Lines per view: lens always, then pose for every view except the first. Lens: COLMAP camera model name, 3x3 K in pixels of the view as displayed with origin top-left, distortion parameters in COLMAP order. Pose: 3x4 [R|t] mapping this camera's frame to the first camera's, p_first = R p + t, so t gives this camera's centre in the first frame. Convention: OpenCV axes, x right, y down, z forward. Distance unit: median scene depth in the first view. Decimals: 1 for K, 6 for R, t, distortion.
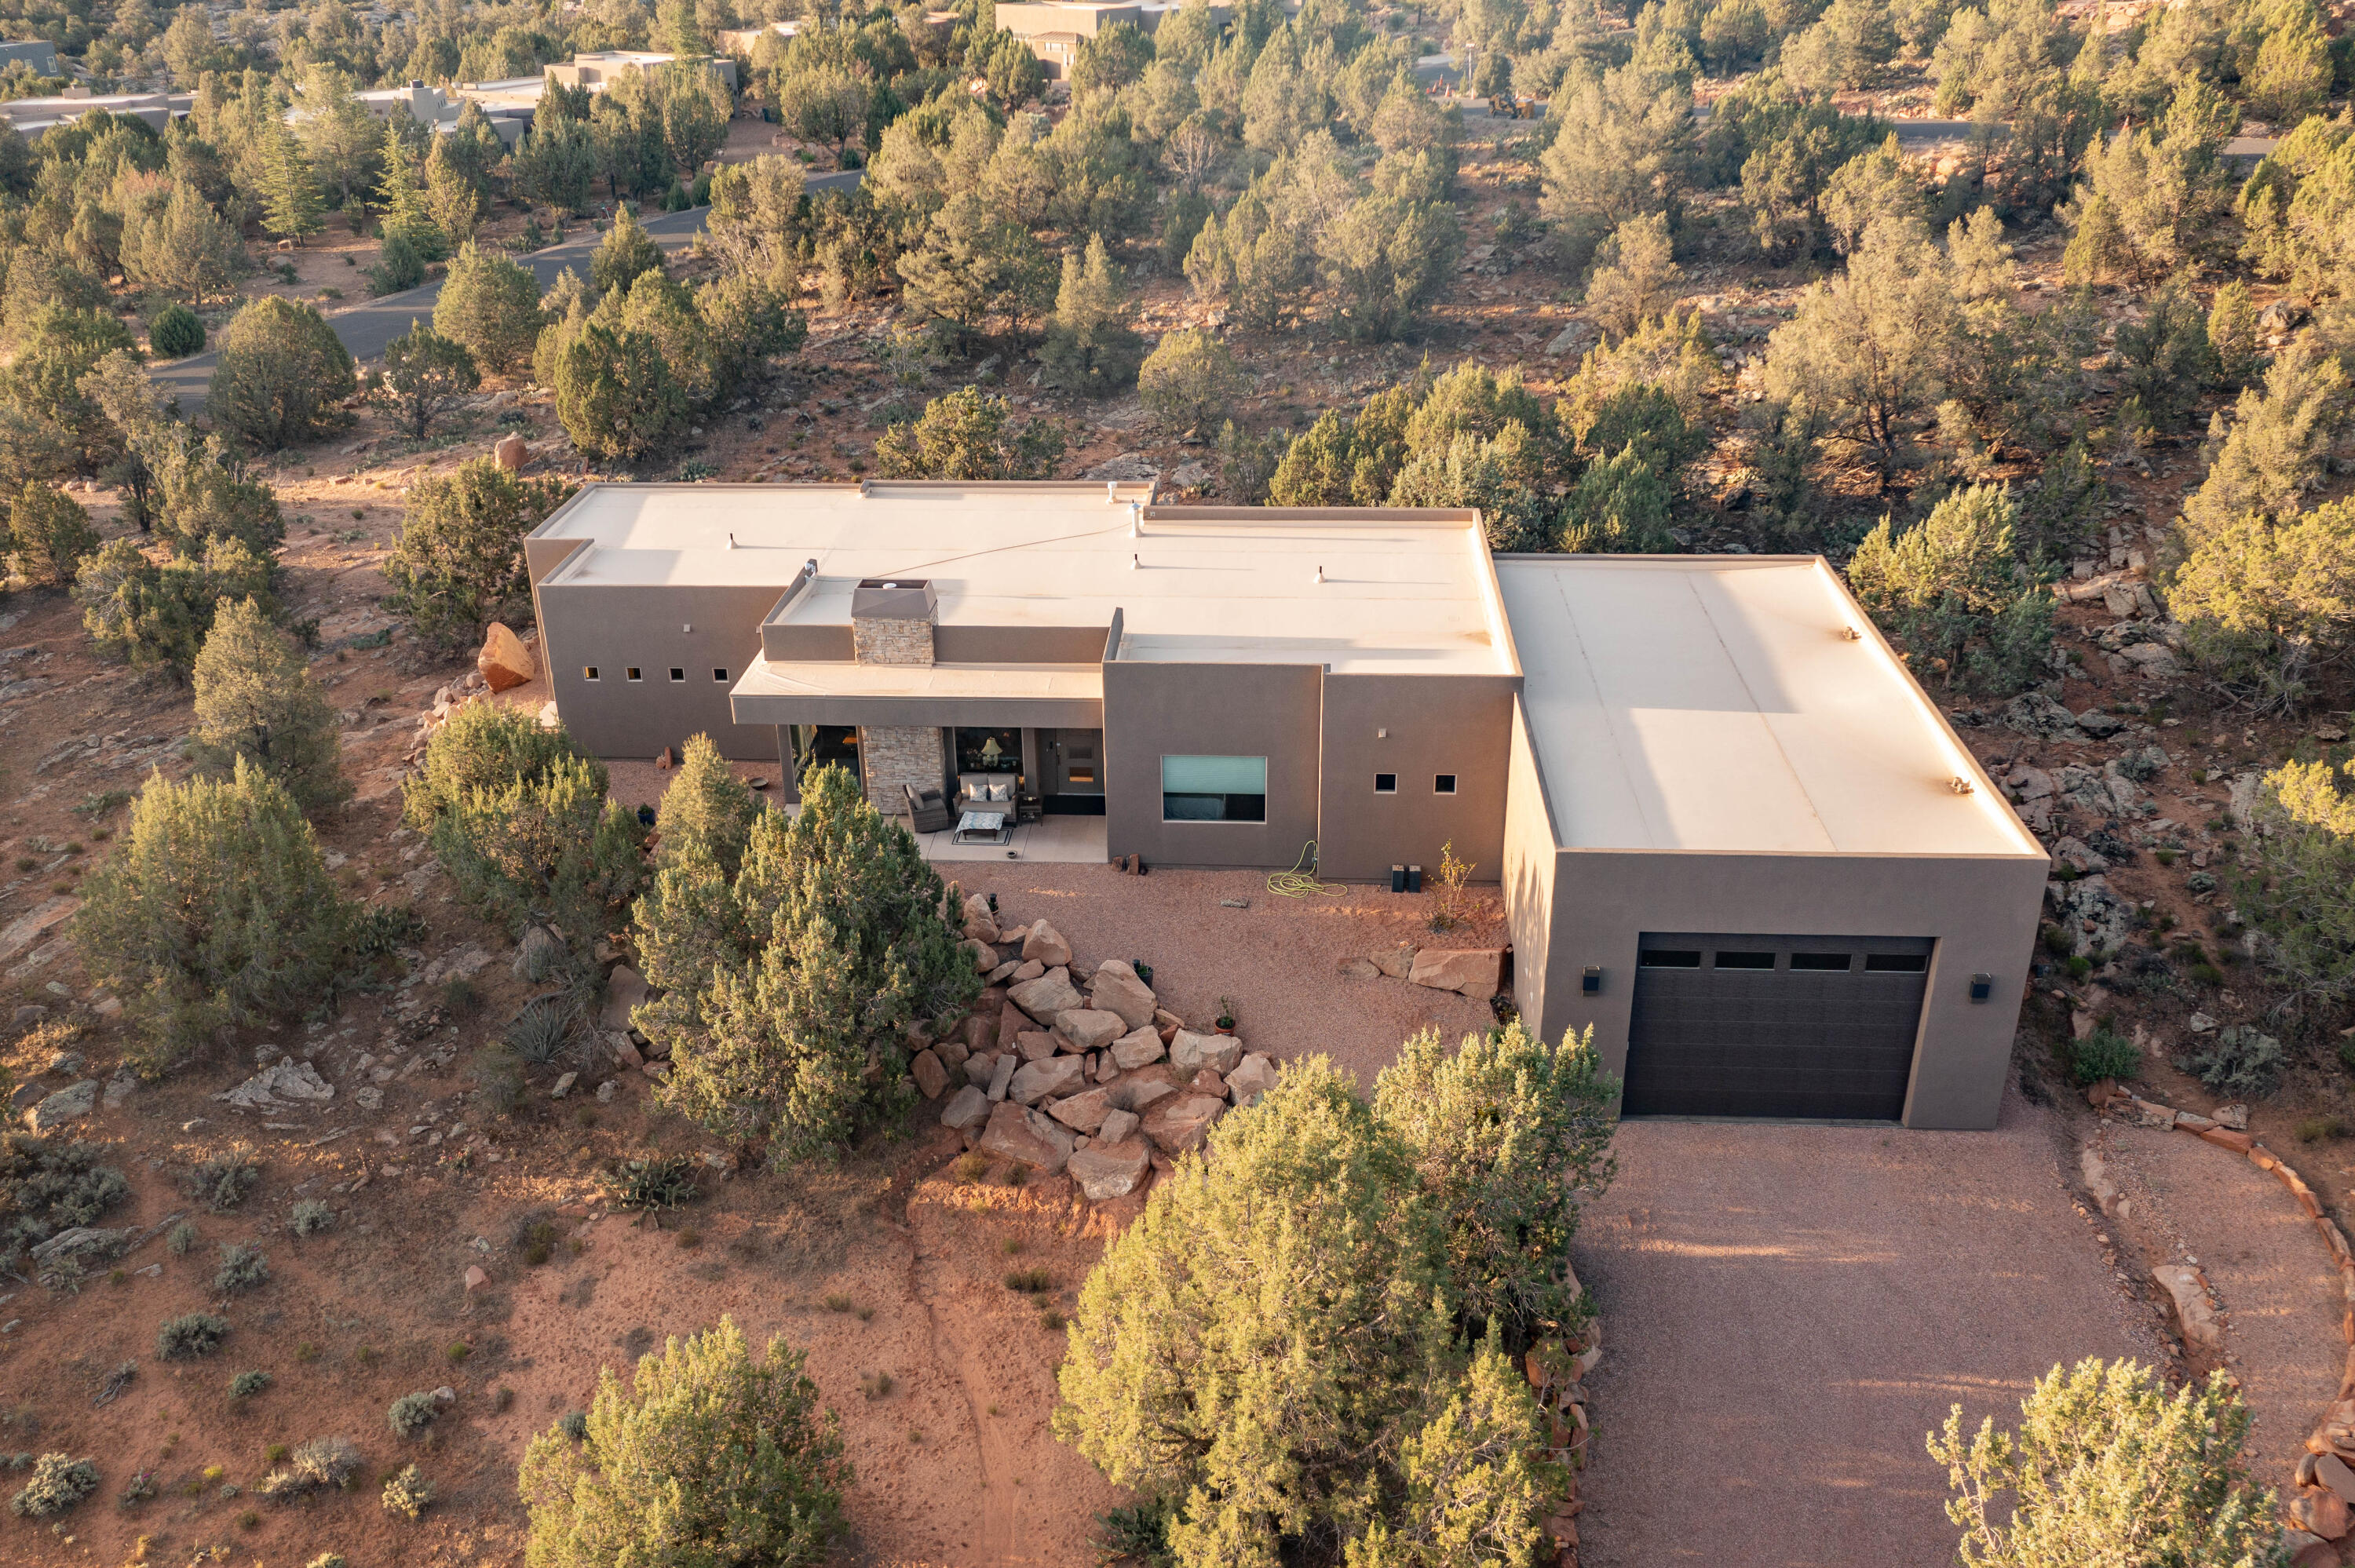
lens RADIAL K [[1893.9, 0, 1167.1], [0, 1893.9, 777.7], [0, 0, 1]] dist [-0.011097, -0.002794]
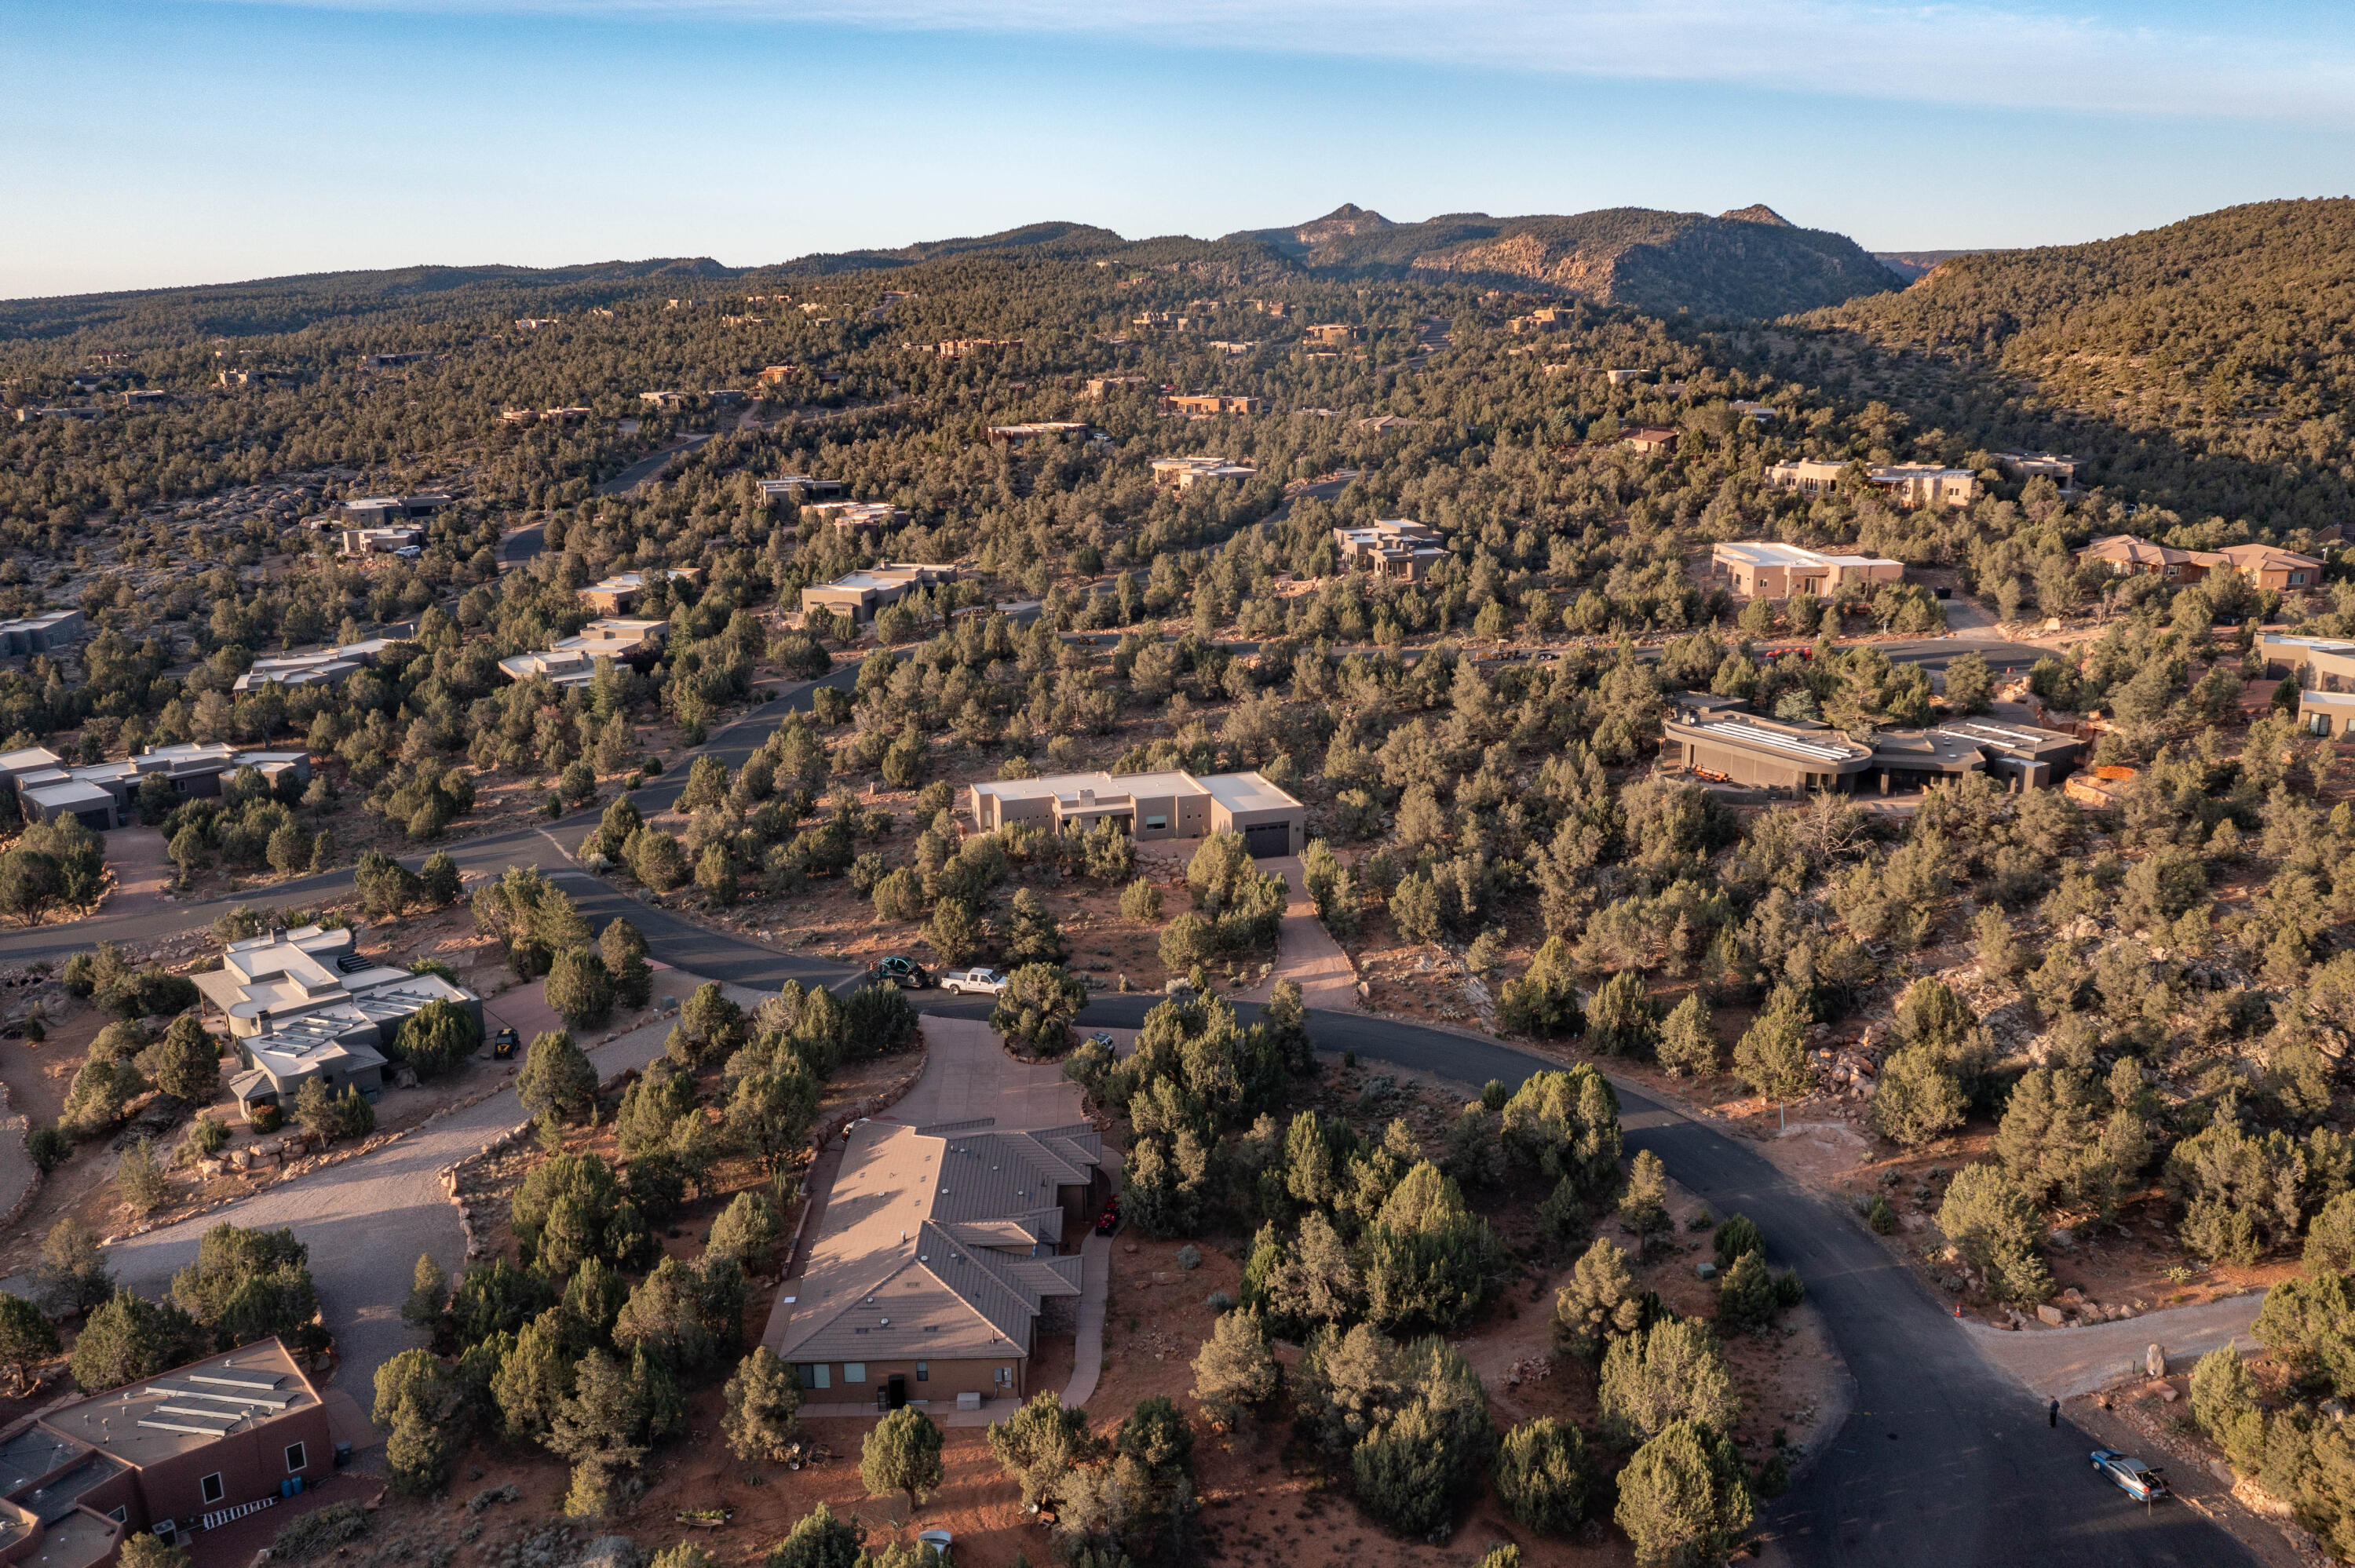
lens RADIAL K [[1864.7, 0, 1170.9], [0, 1864.7, 777.7], [0, 0, 1]] dist [-0.009890, 0.005512]
pose [[0.934128, -0.085703, 0.346497, -1.167860], [0.151309, 0.974289, -0.166933, 0.512873], [-0.323281, 0.208365, 0.923078, -2.576056]]
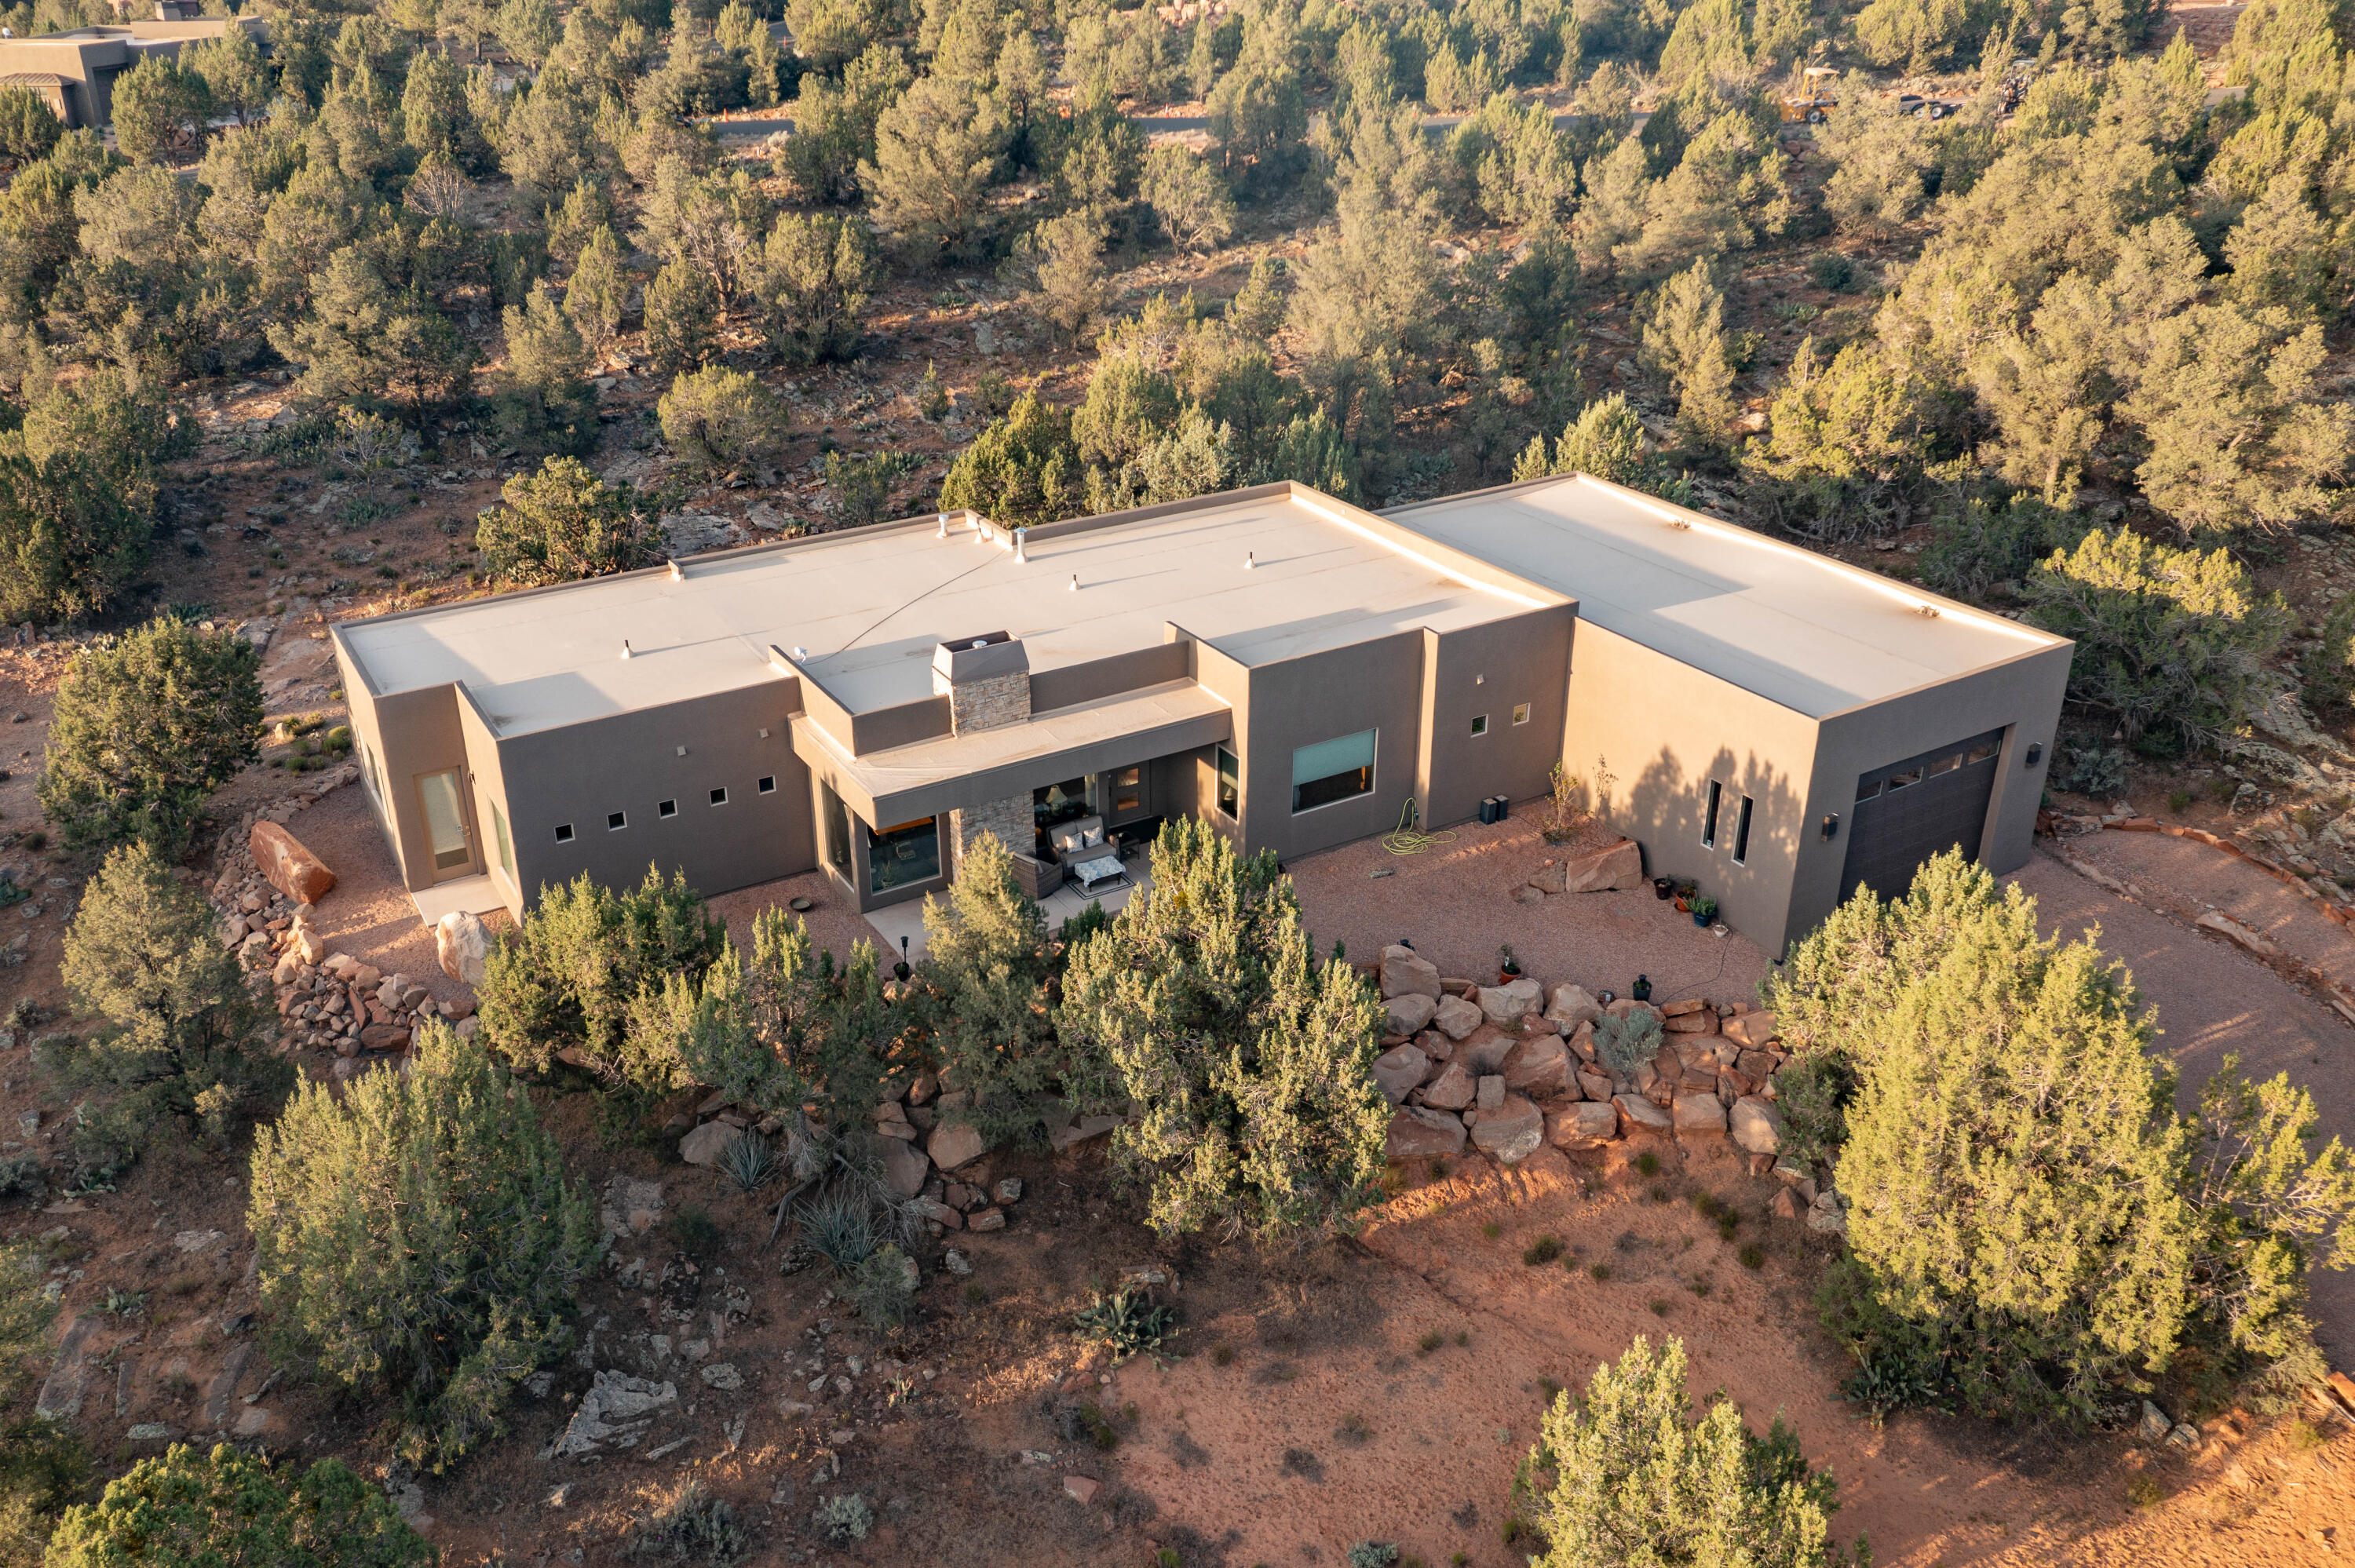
lens RADIAL K [[1864.7, 0, 1170.9], [0, 1864.7, 777.7], [0, 0, 1]] dist [-0.009890, 0.005512]
pose [[0.814085, -0.235584, 0.530816, -0.404962], [0.239163, 0.968919, 0.063229, -0.052531], [-0.529213, 0.075478, 0.845125, 0.137323]]
